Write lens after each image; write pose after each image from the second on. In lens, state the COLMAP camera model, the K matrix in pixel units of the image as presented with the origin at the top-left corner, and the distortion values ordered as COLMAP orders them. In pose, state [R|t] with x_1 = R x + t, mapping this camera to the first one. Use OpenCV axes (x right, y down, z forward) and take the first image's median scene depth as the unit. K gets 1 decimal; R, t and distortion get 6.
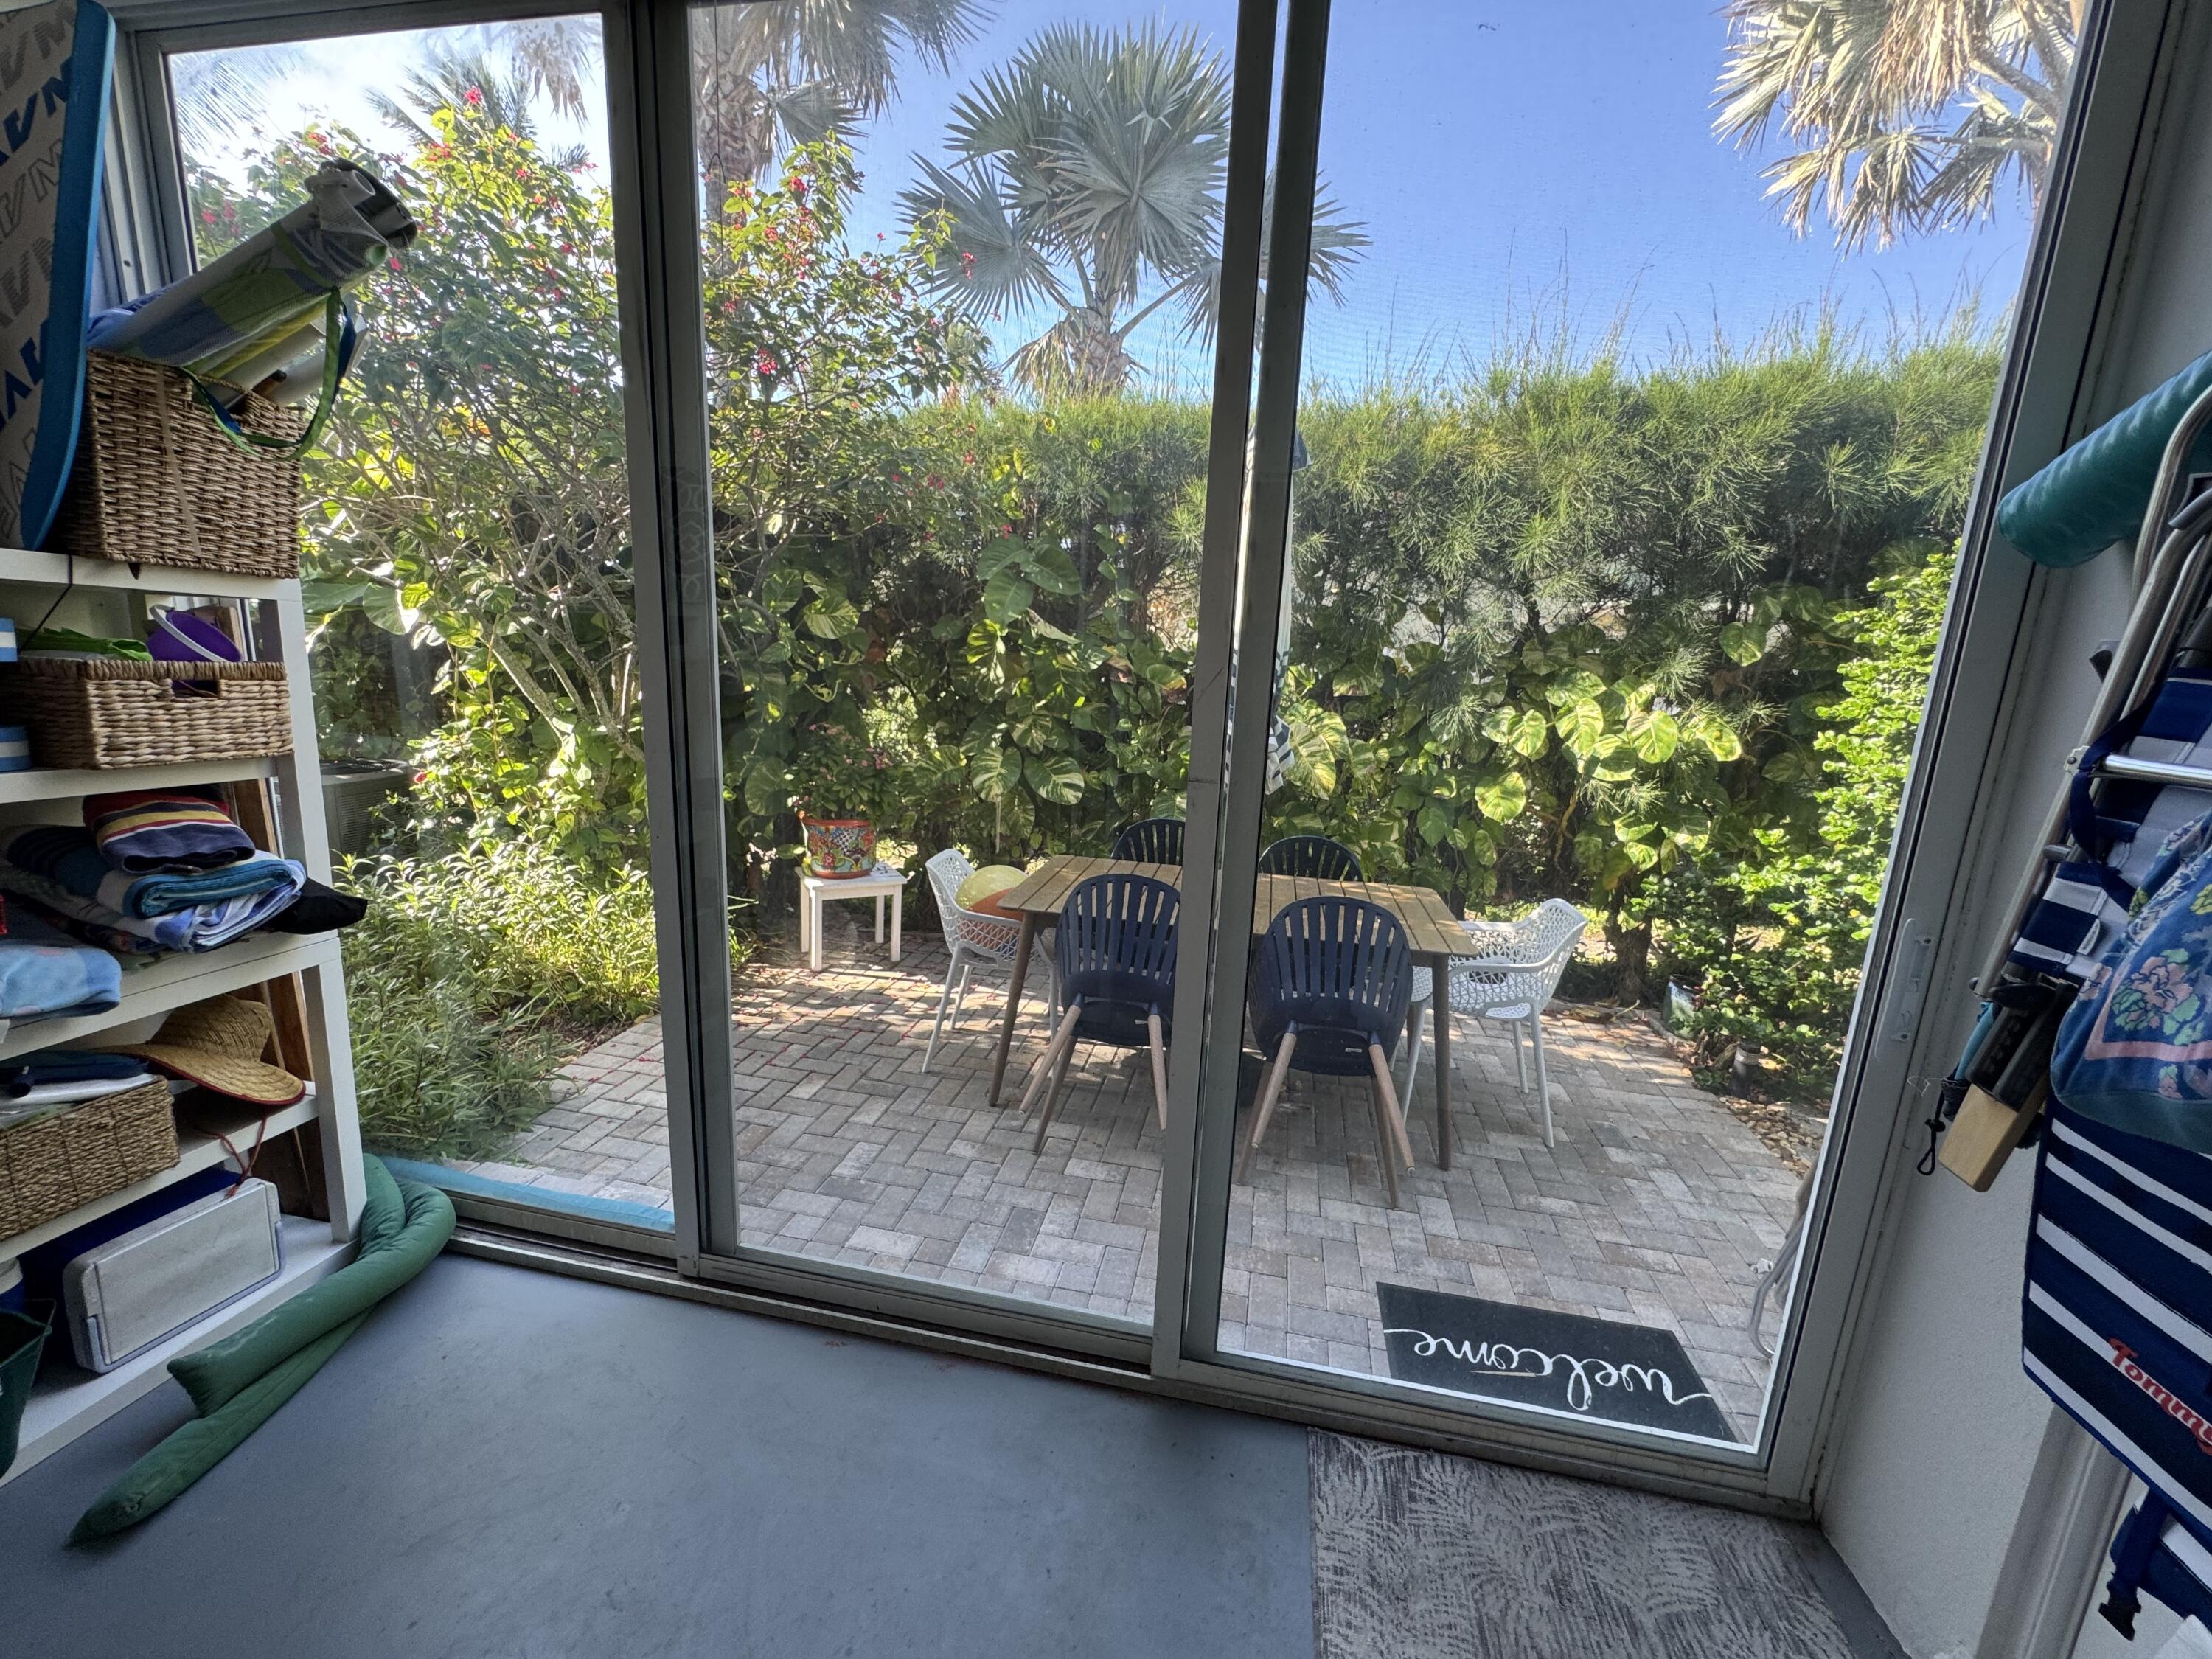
lens RADIAL K [[899.6, 0, 1099.5], [0, 899.6, 827.1], [0, 0, 1]] dist [-0.007093, 0.001229]
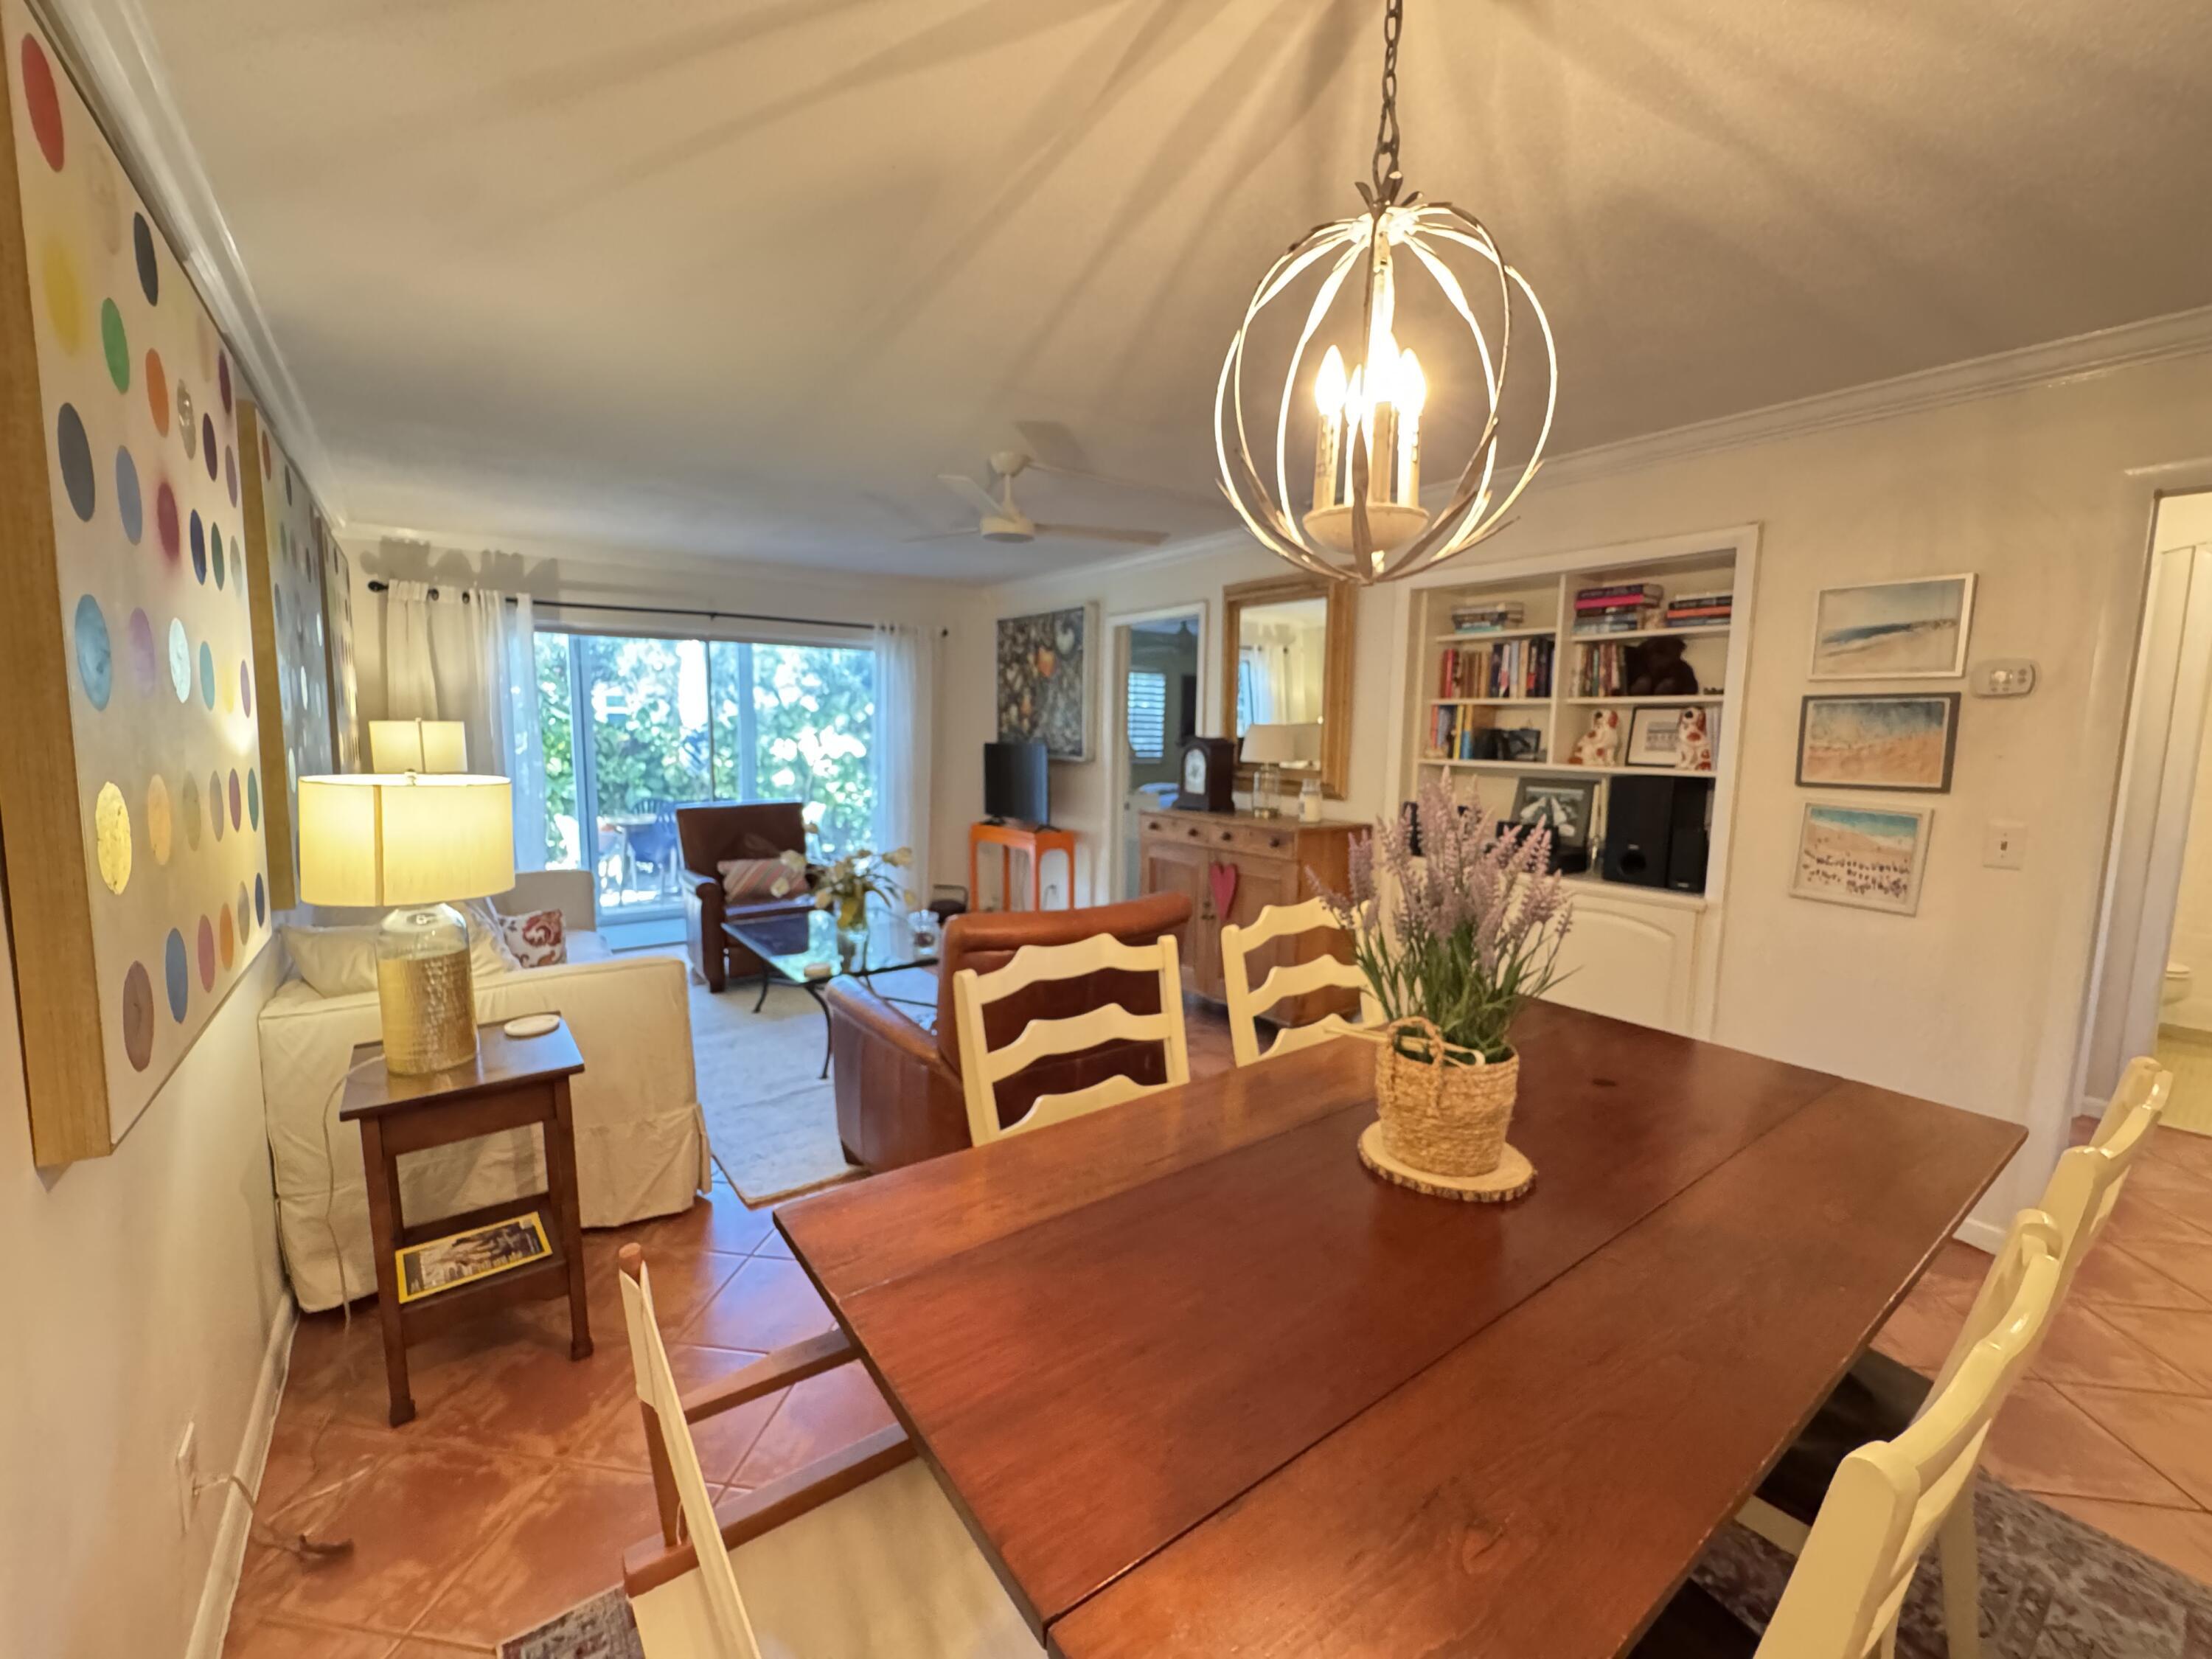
lens RADIAL K [[899.6, 0, 1102.2], [0, 899.6, 826.9], [0, 0, 1]] dist [-0.007093, 0.001229]
pose [[0.665399, -0.122174, 0.736422, -0.768362], [0.165209, 0.986154, 0.014330, 0.202631], [-0.727977, 0.112129, 0.676370, -1.230228]]
